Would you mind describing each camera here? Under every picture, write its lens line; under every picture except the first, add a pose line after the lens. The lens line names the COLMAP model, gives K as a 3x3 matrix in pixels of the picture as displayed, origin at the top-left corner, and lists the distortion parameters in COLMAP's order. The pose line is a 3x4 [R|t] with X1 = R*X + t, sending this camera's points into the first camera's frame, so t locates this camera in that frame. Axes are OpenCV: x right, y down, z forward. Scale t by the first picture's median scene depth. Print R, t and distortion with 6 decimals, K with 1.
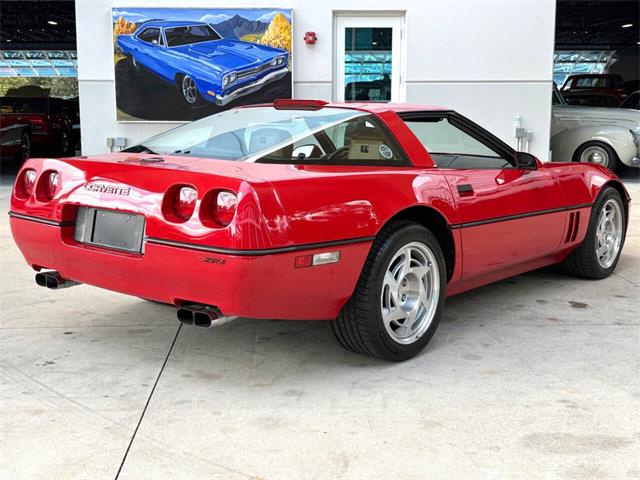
lens RADIAL K [[812.2, 0, 311.6], [0, 812.2, 227.2], [0, 0, 1]] dist [0.202580, -0.785854]
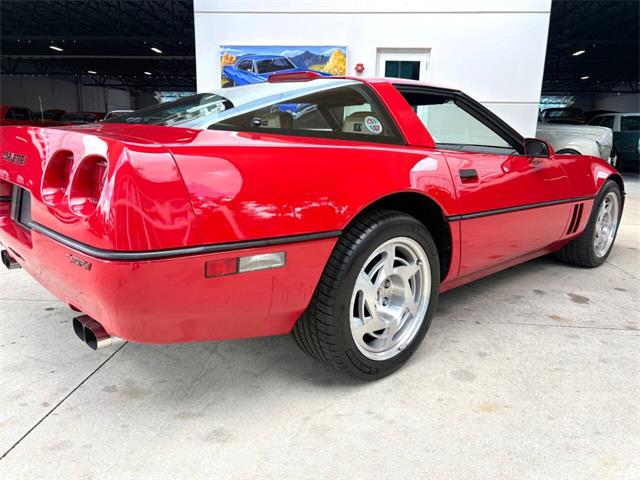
lens RADIAL K [[483.2, 0, 320.0], [0, 483.2, 240.0], [0, 0, 1]] dist [0.020808, -0.007475]
pose [[0.993495, 0.042875, -0.105494, 0.031381], [-0.034669, 0.996317, 0.078424, -0.004291], [0.108468, -0.074257, 0.991323, 0.165615]]
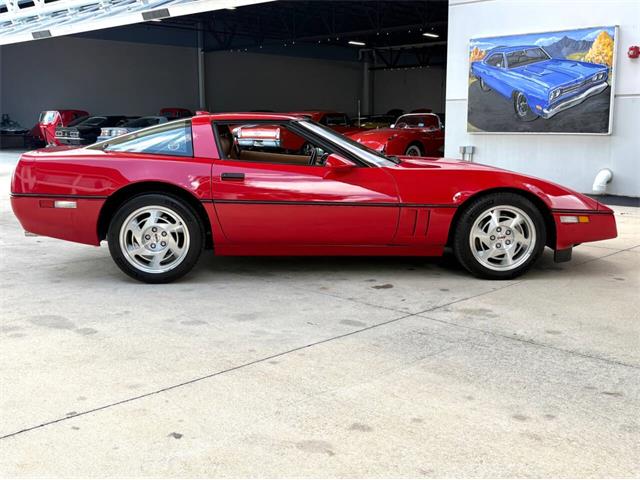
lens RADIAL K [[731.3, 0, 320.0], [0, 731.3, 240.0], [0, 0, 1]] dist [0.086632, -0.247095]
pose [[0.694011, 0.113226, -0.711006, 0.415539], [-0.104865, 0.992922, 0.055761, -0.008456], [0.712287, 0.035861, 0.700972, 0.085374]]
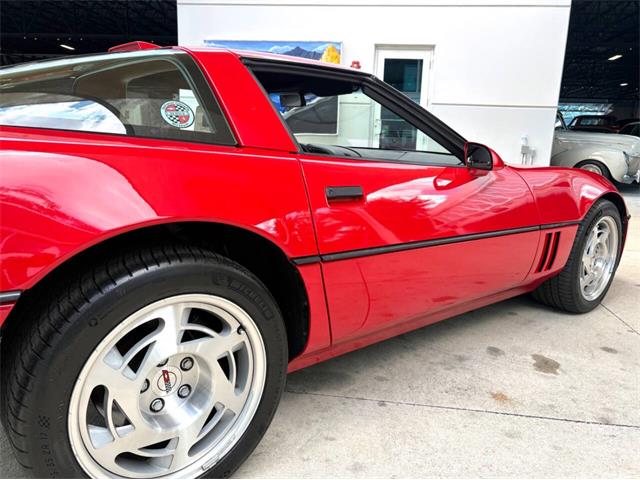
lens RADIAL K [[499.7, 0, 320.0], [0, 499.7, 240.0], [0, 0, 1]] dist [0.018197, -0.001022]
pose [[0.986406, 0.067070, -0.150016, 0.079252], [-0.058118, 0.996302, 0.063286, -0.012229], [0.153705, -0.053707, 0.986656, 0.228208]]
